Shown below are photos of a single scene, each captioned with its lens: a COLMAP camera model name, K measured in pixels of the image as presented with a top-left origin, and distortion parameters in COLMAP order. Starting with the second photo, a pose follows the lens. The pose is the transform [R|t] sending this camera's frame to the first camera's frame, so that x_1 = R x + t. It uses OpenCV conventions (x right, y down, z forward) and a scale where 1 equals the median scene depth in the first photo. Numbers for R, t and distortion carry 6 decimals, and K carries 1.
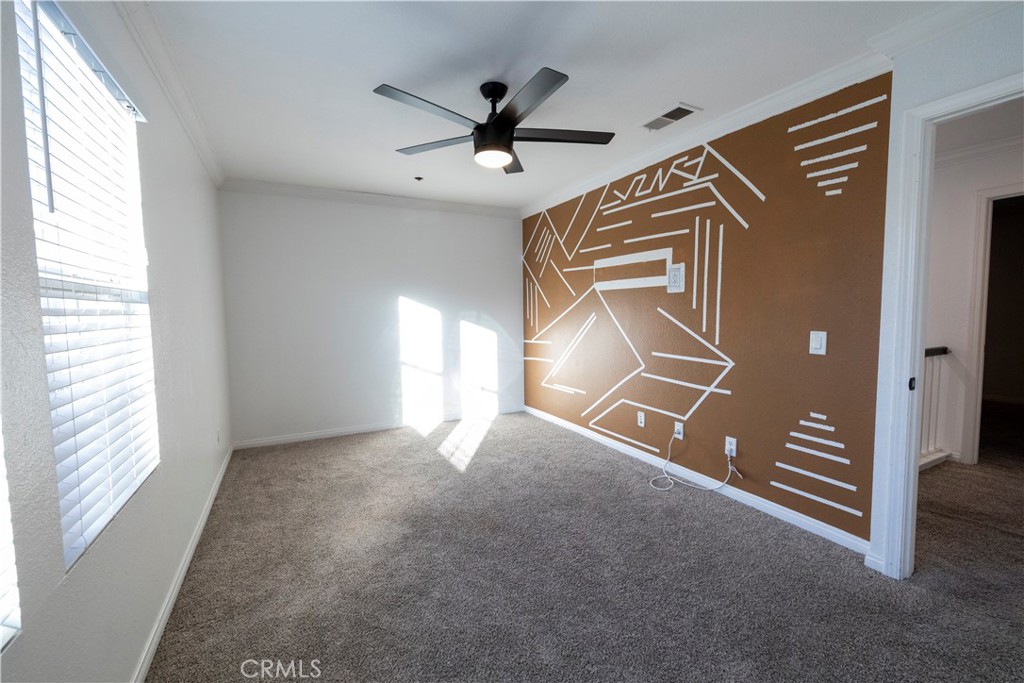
lens RADIAL K [[429.6, 0, 514.7], [0, 429.6, 342.4], [0, 0, 1]] dist [0.002255, 0.000038]
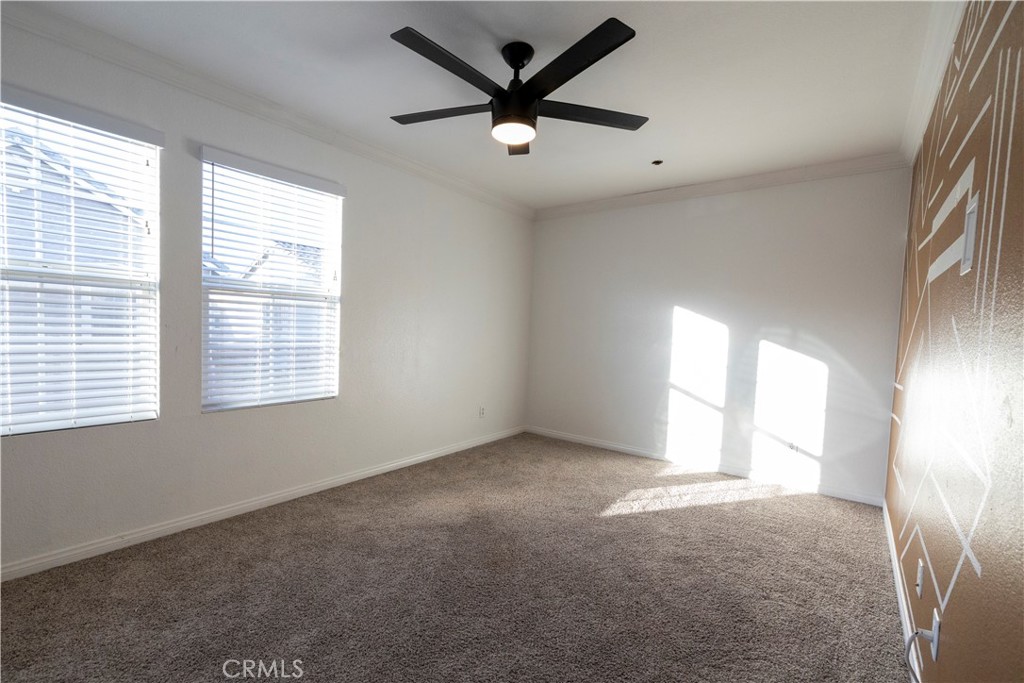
lens RADIAL K [[451.5, 0, 493.0], [0, 451.5, 352.1], [0, 0, 1]] dist [-0.000556, -0.000089]
pose [[0.402698, 0.080058, -0.911825, 0.476390], [-0.110114, 0.993170, 0.038570, -0.014663], [0.908685, 0.084873, 0.408763, 0.378294]]
